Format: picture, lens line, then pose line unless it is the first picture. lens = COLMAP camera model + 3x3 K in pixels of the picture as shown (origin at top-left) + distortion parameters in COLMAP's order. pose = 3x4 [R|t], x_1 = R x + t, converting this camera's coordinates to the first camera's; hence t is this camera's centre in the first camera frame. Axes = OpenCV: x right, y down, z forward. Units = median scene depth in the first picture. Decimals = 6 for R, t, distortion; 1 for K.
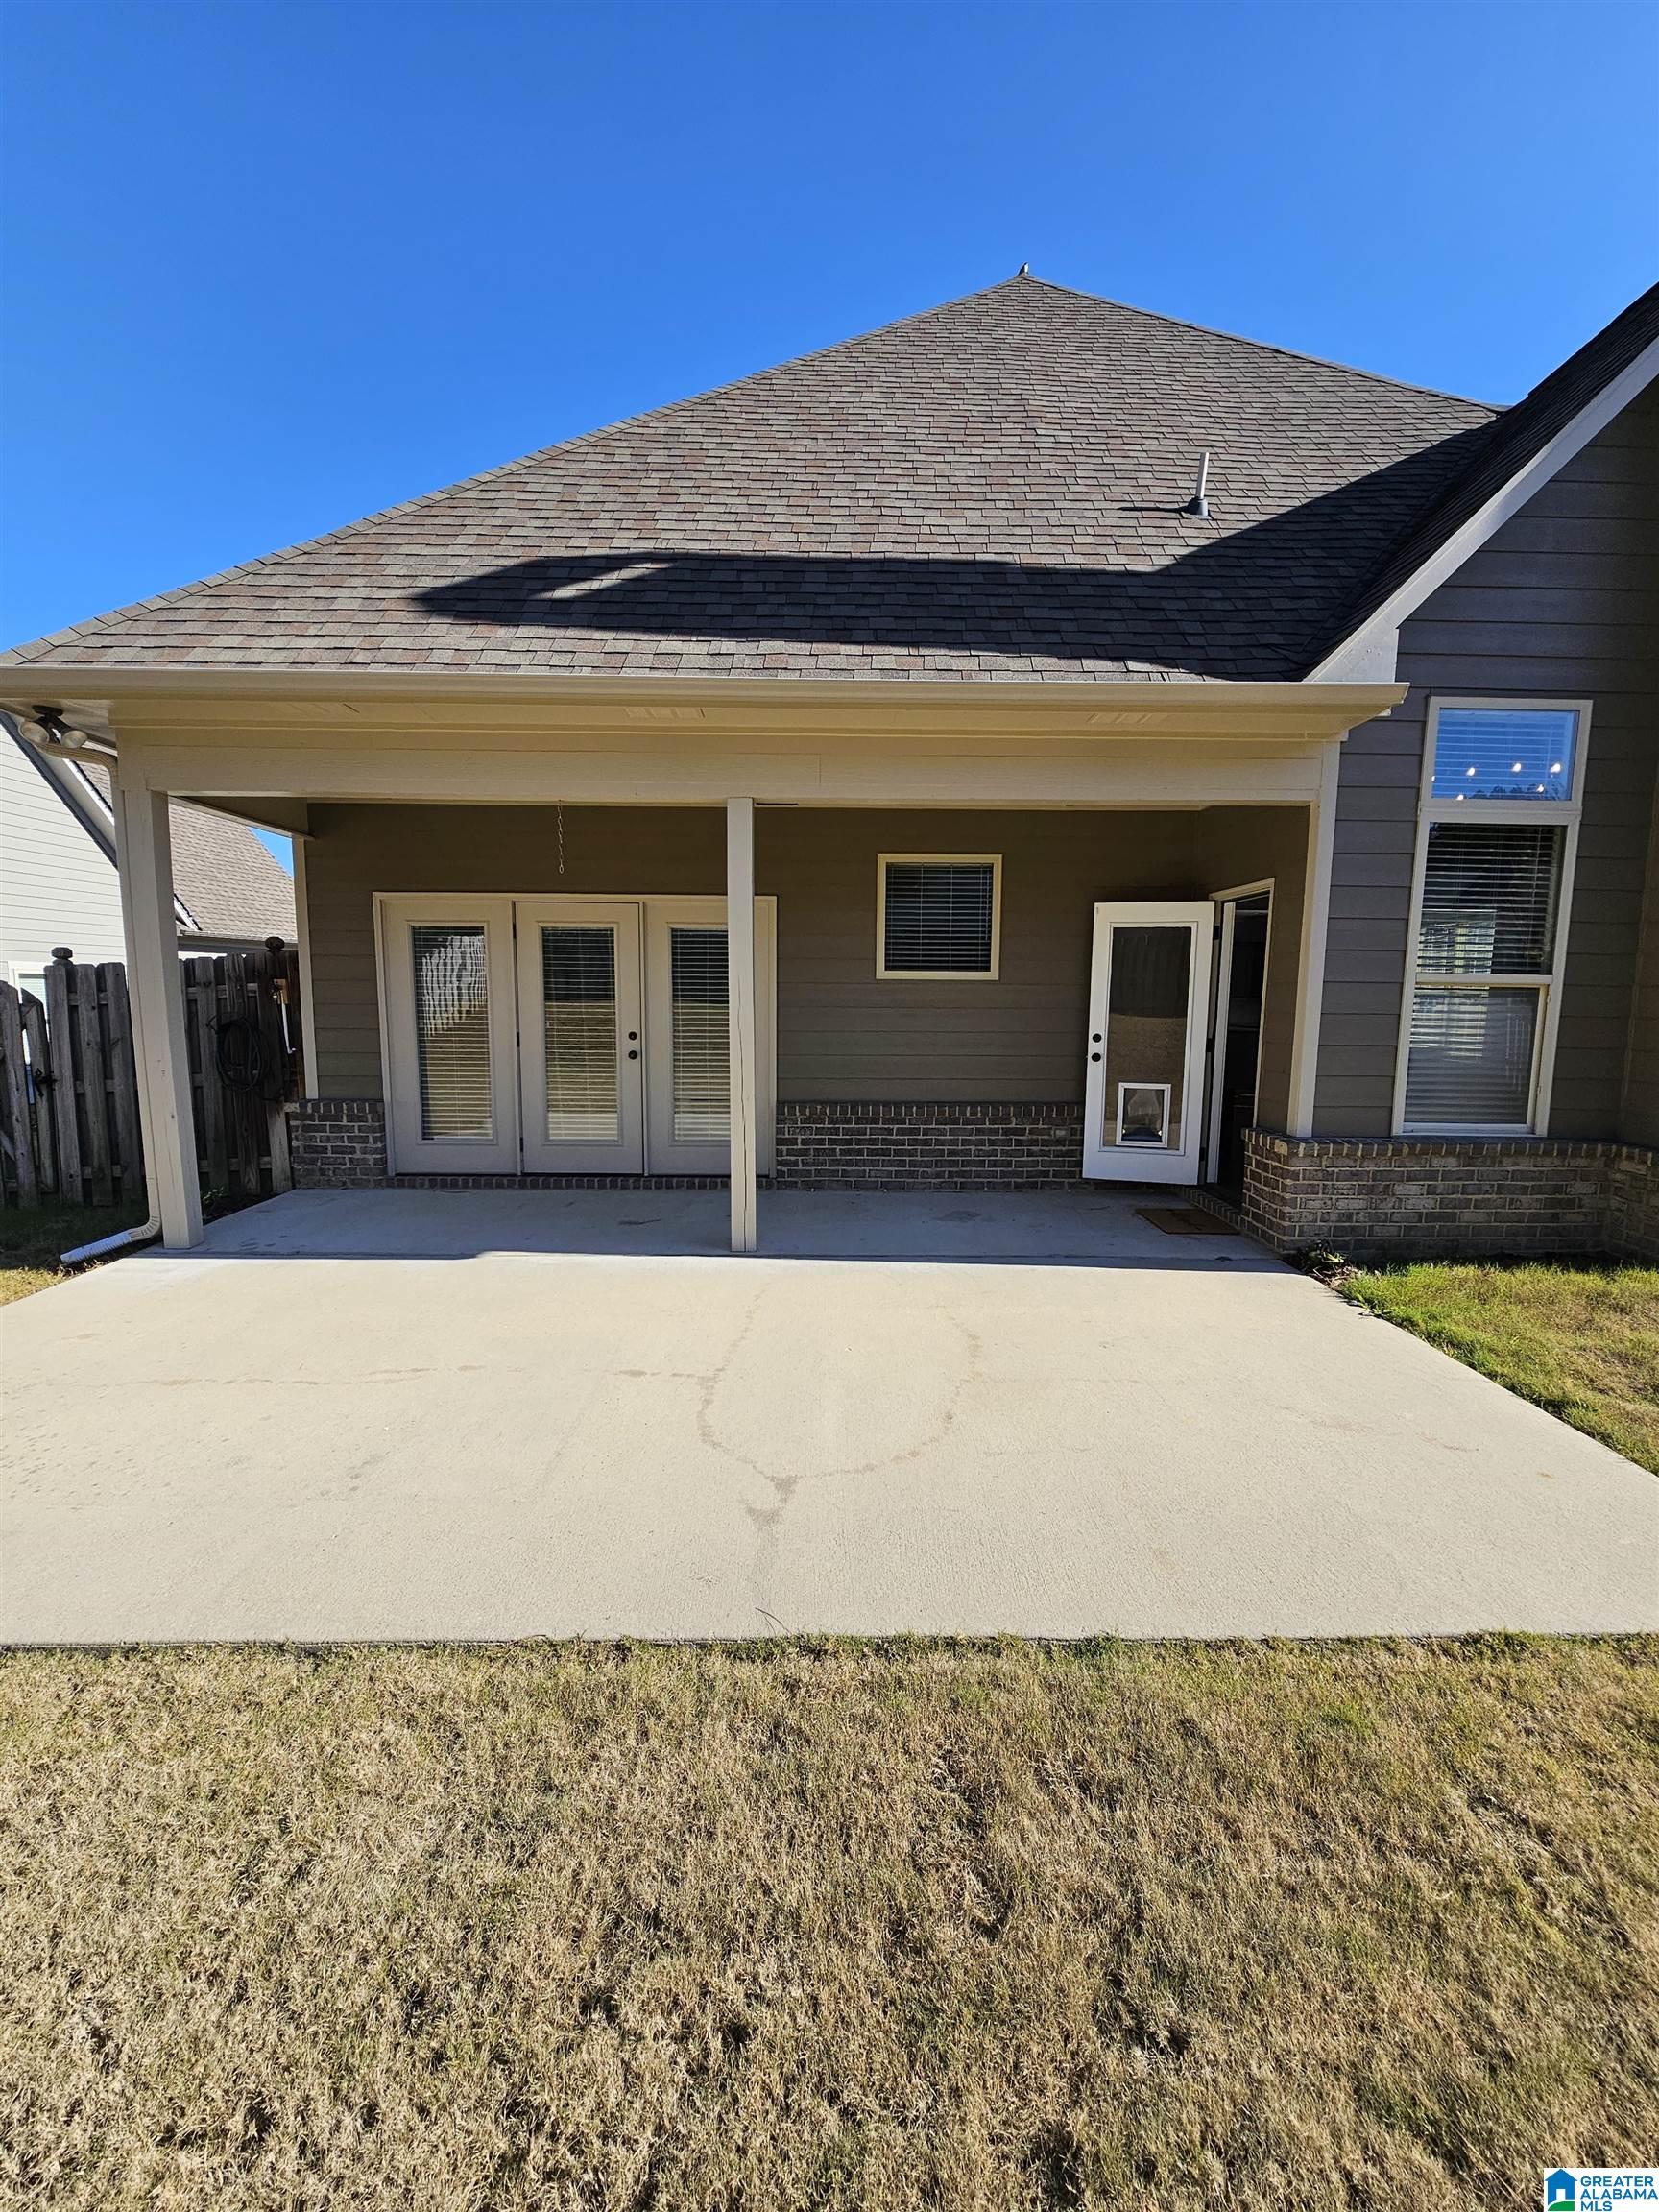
lens RADIAL K [[895.4, 0, 832.6], [0, 895.4, 1098.8], [0, 0, 1]] dist [-0.000191, -0.000422]
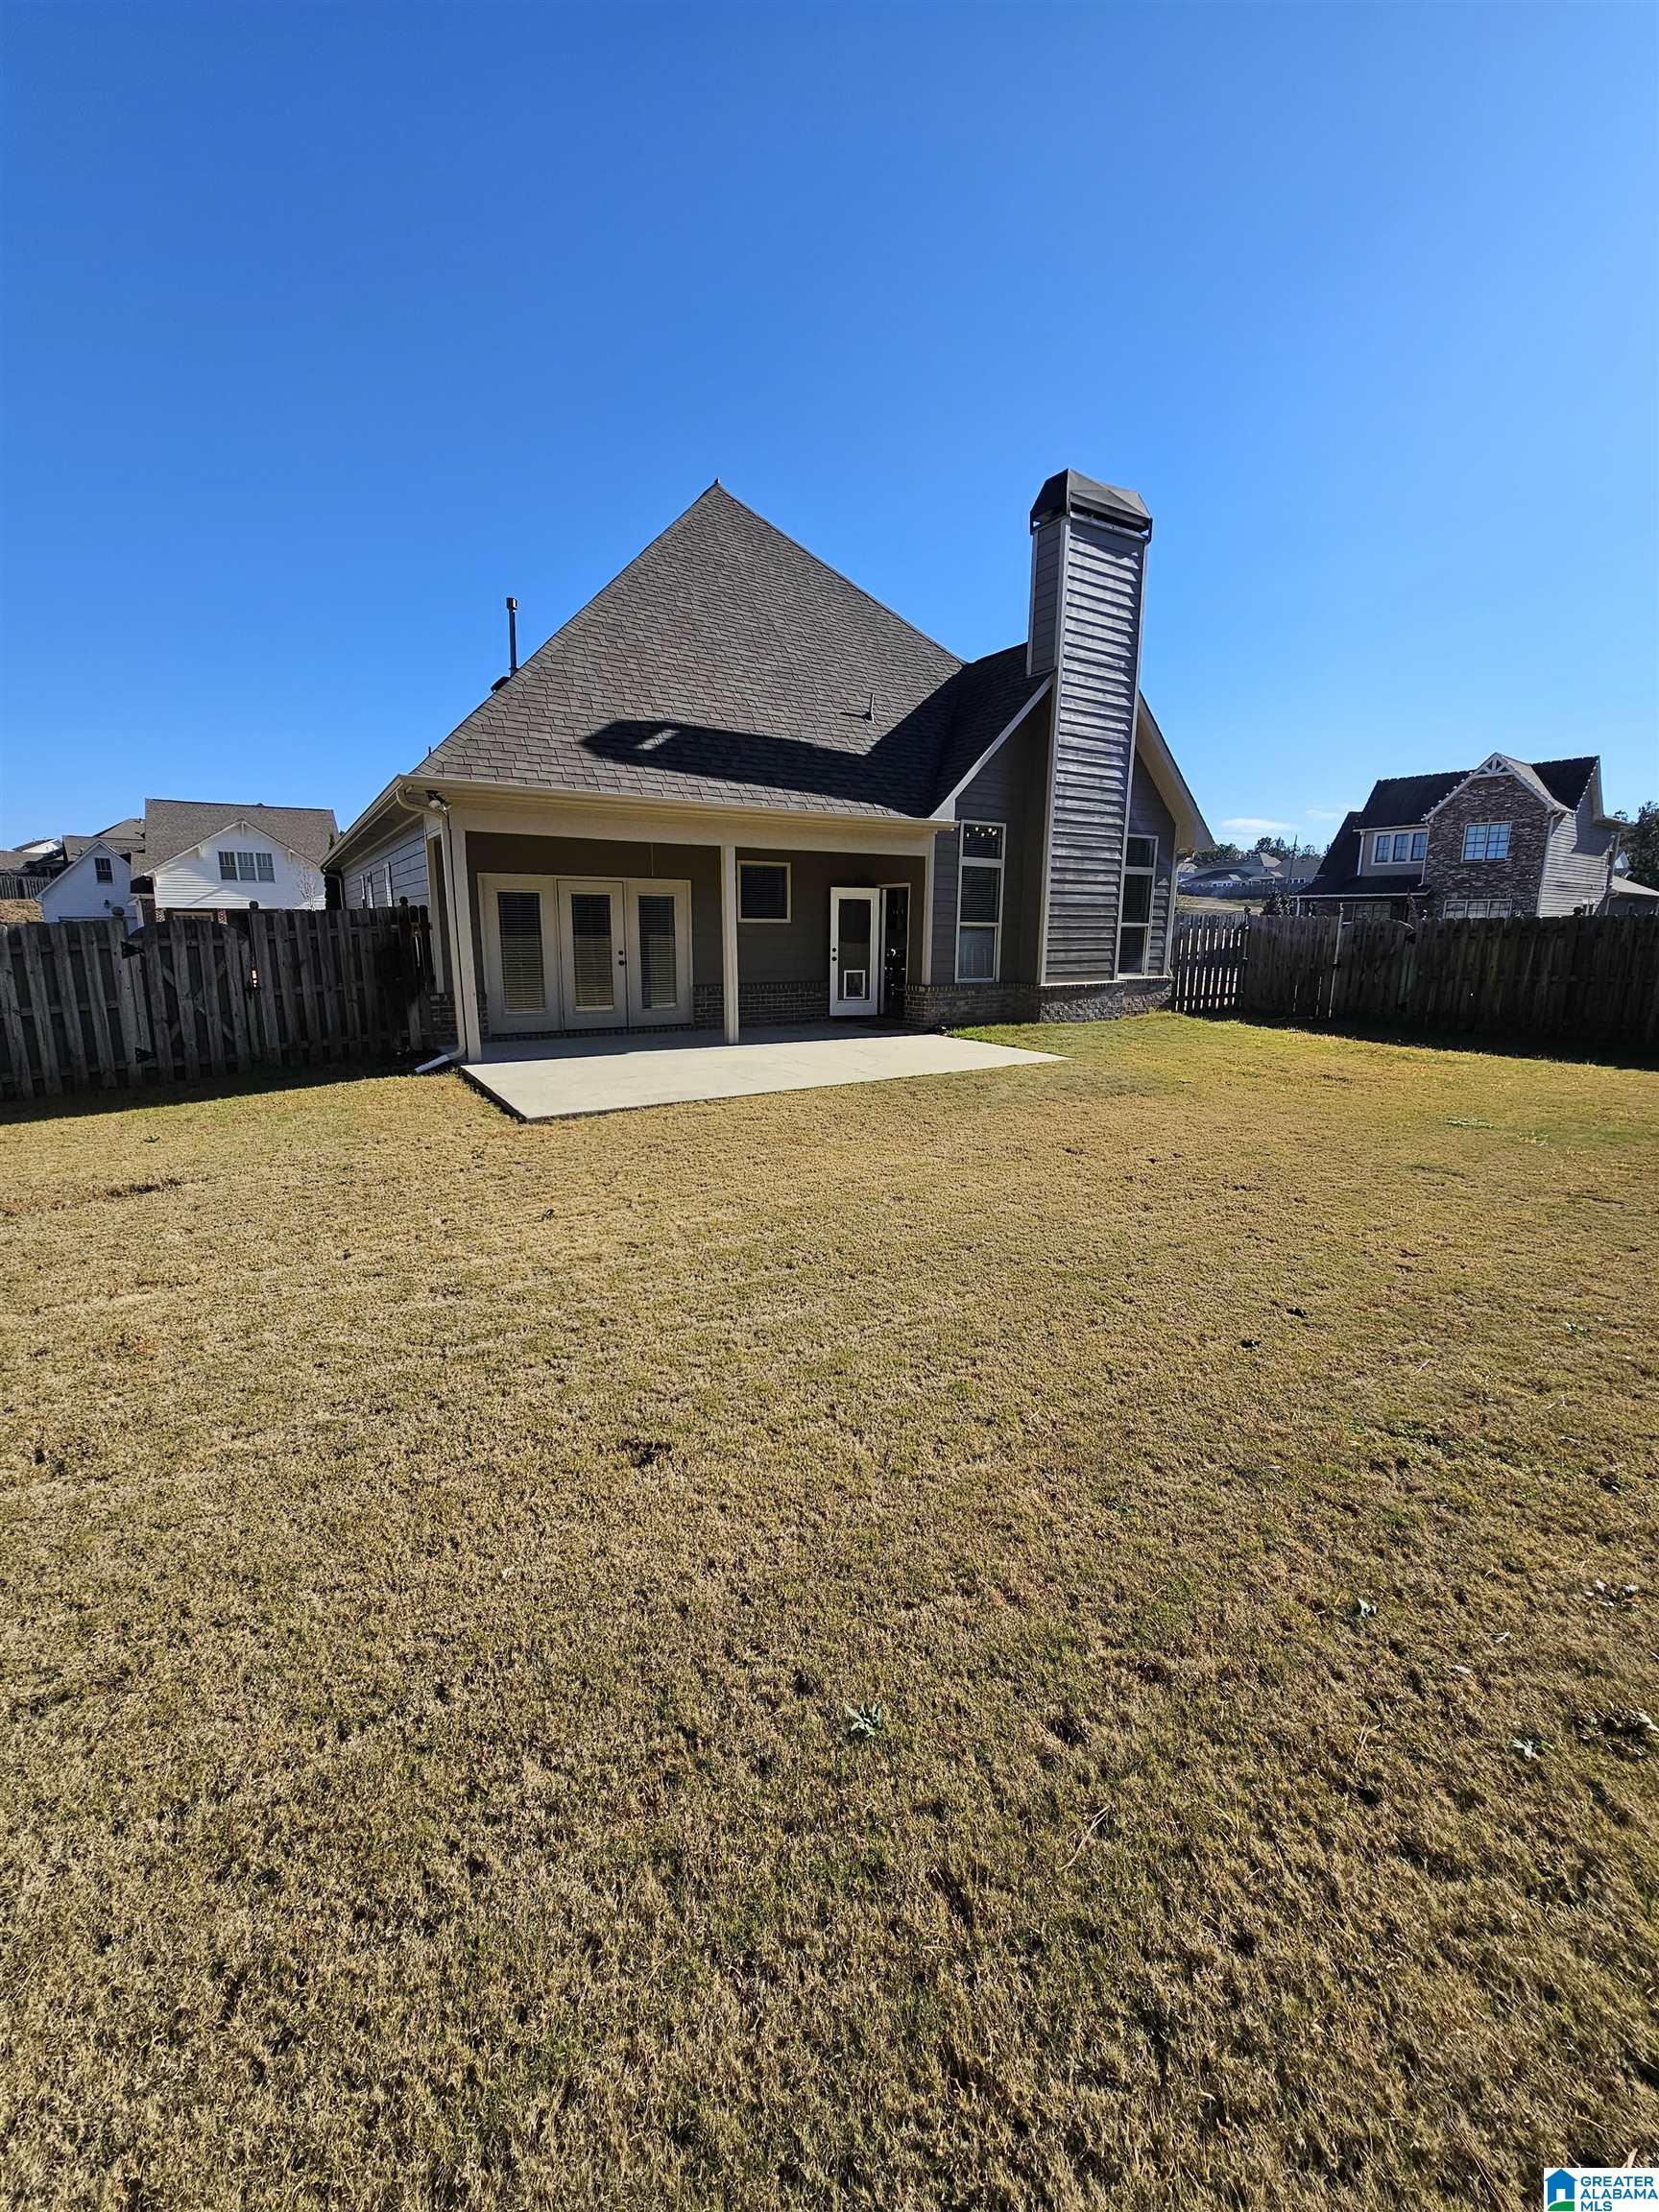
lens RADIAL K [[895.4, 0, 832.6], [0, 895.4, 1098.8], [0, 0, 1]] dist [-0.000191, -0.000422]
pose [[0.858455, -0.099469, 0.503150, -0.839439], [0.061099, 0.993861, 0.092233, 0.090801], [-0.509236, -0.048435, 0.859263, -0.884719]]
